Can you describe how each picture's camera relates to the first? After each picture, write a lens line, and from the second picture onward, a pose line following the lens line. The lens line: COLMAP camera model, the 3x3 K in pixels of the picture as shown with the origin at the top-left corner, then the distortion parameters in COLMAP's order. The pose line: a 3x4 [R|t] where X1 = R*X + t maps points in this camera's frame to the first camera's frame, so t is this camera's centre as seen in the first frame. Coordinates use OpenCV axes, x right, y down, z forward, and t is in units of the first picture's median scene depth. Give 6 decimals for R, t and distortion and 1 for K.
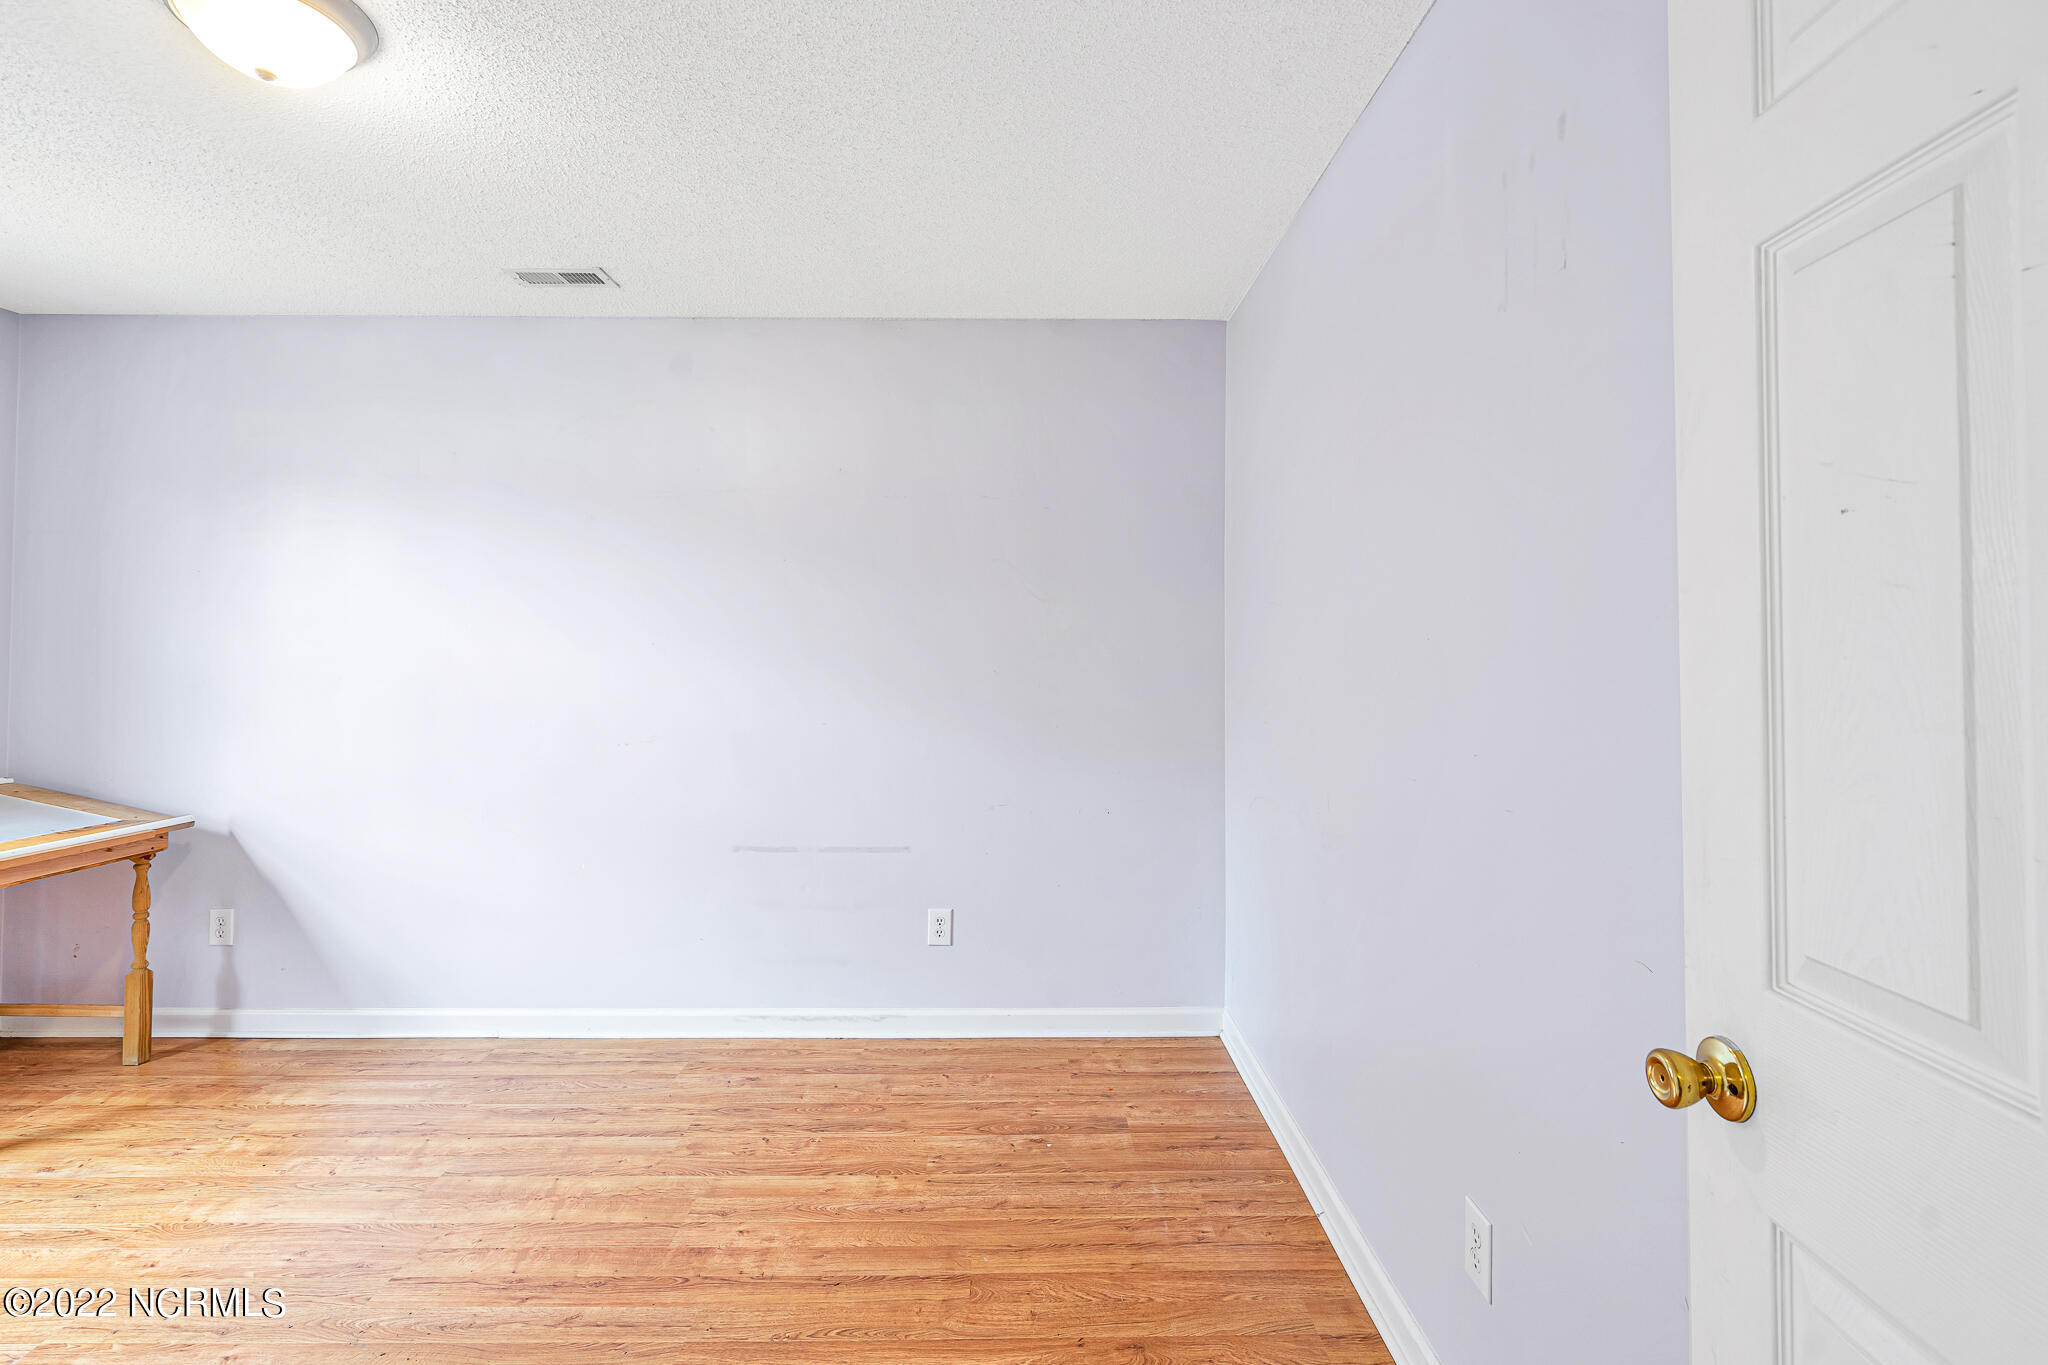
lens RADIAL K [[972.7, 0, 1029.9], [0, 972.7, 663.2], [0, 0, 1]] dist [0.000696, 0.000438]
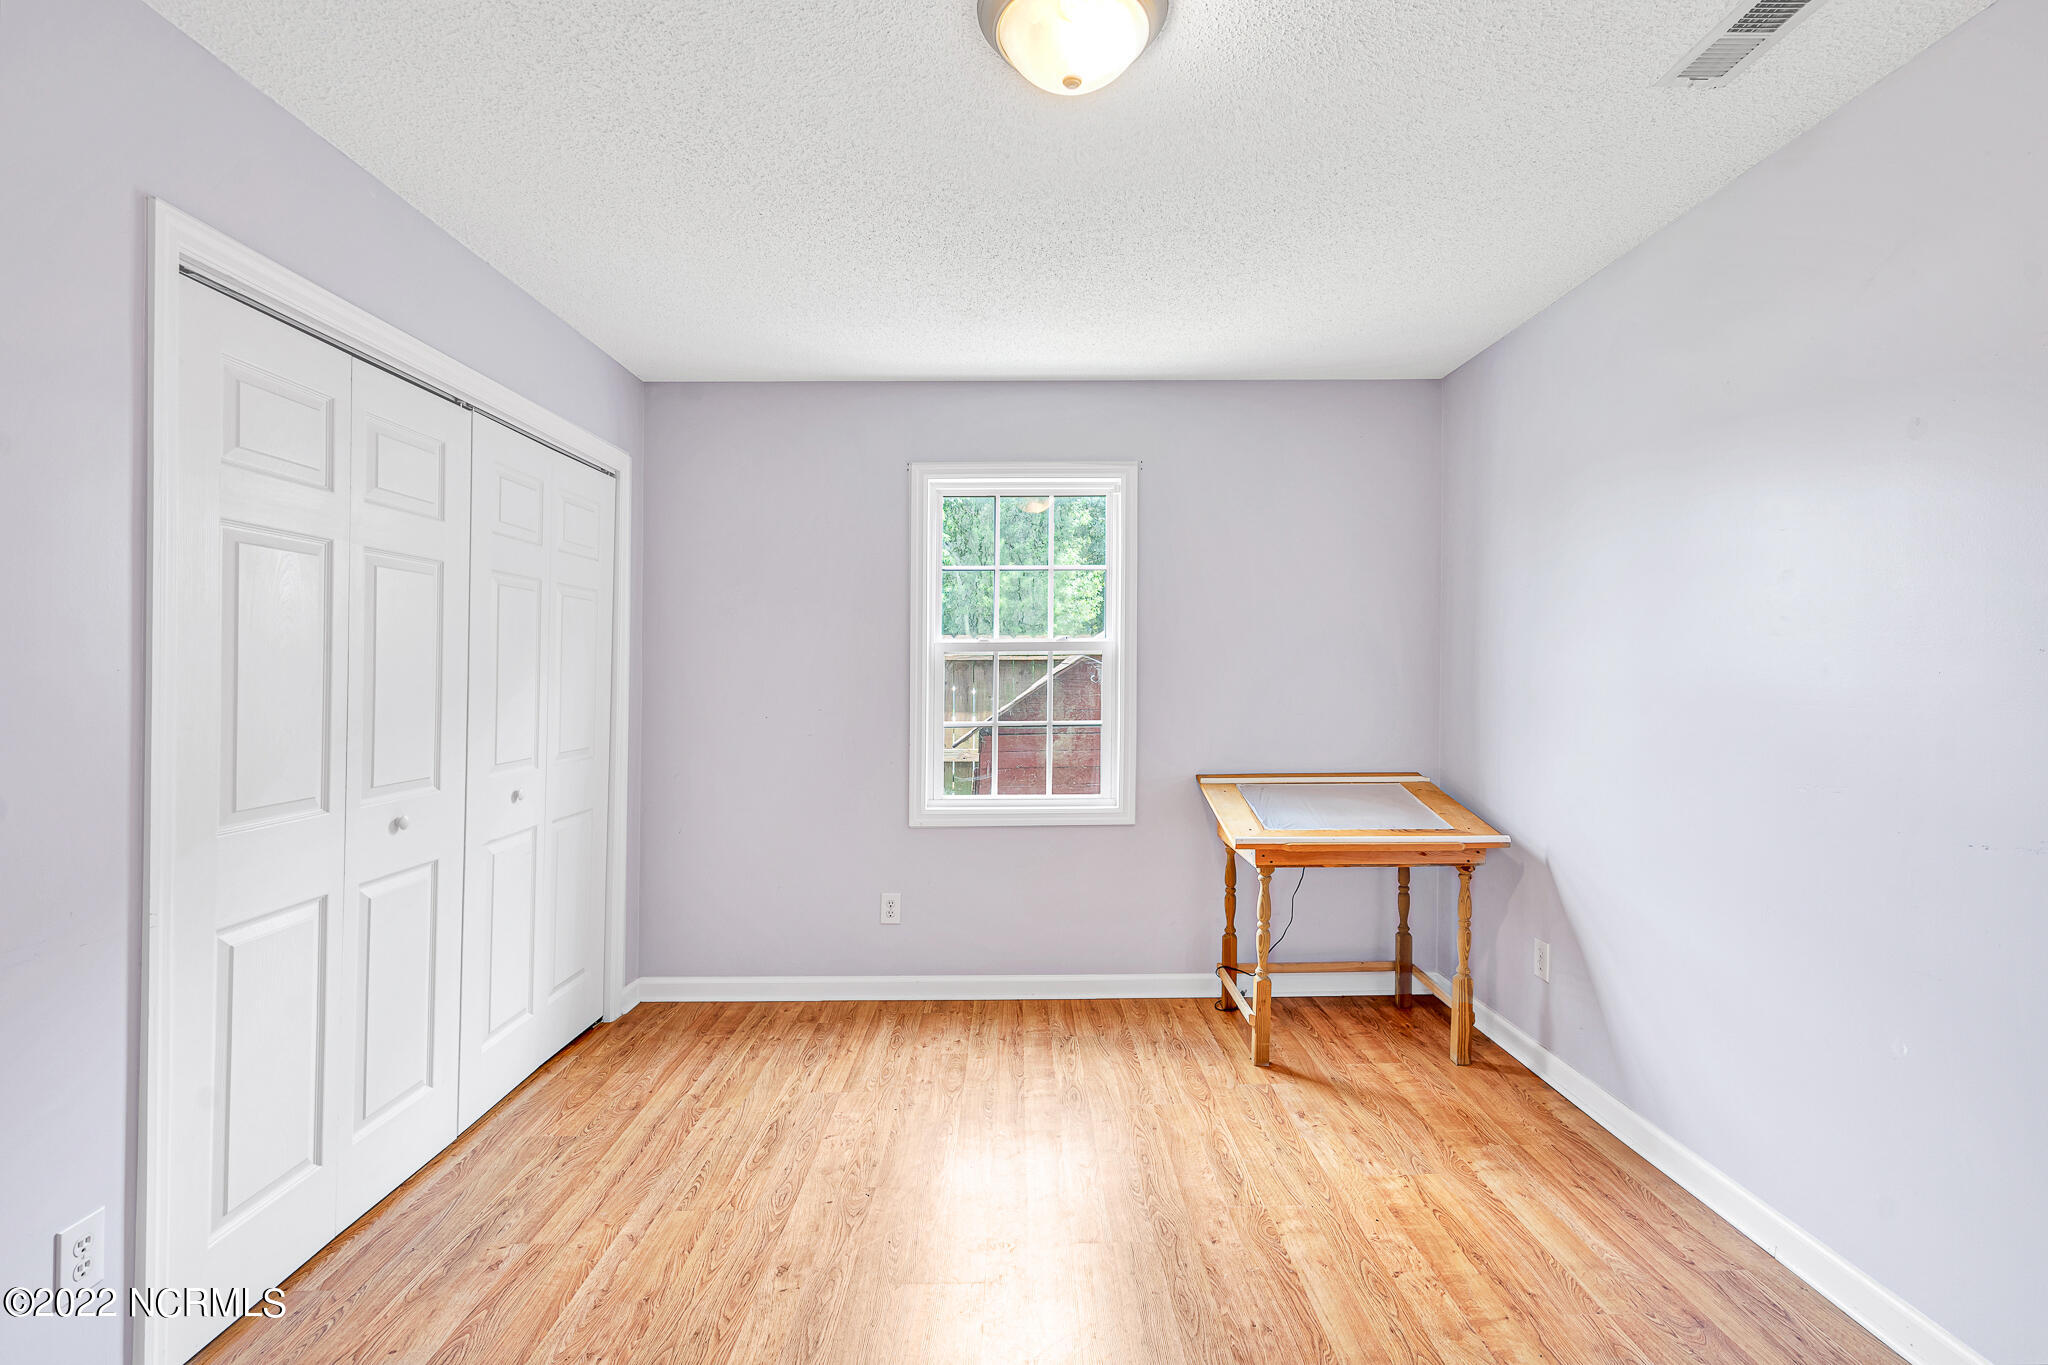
lens RADIAL K [[940.6, 0, 1024.0], [0, 940.6, 682.5], [0, 0, 1]] dist [-0.001823, -0.000049]
pose [[-0.009437, 0.012026, -0.999883, 0.095032], [-0.002281, 0.999925, 0.012048, -0.008944], [0.999953, 0.002394, -0.009409, 0.563338]]
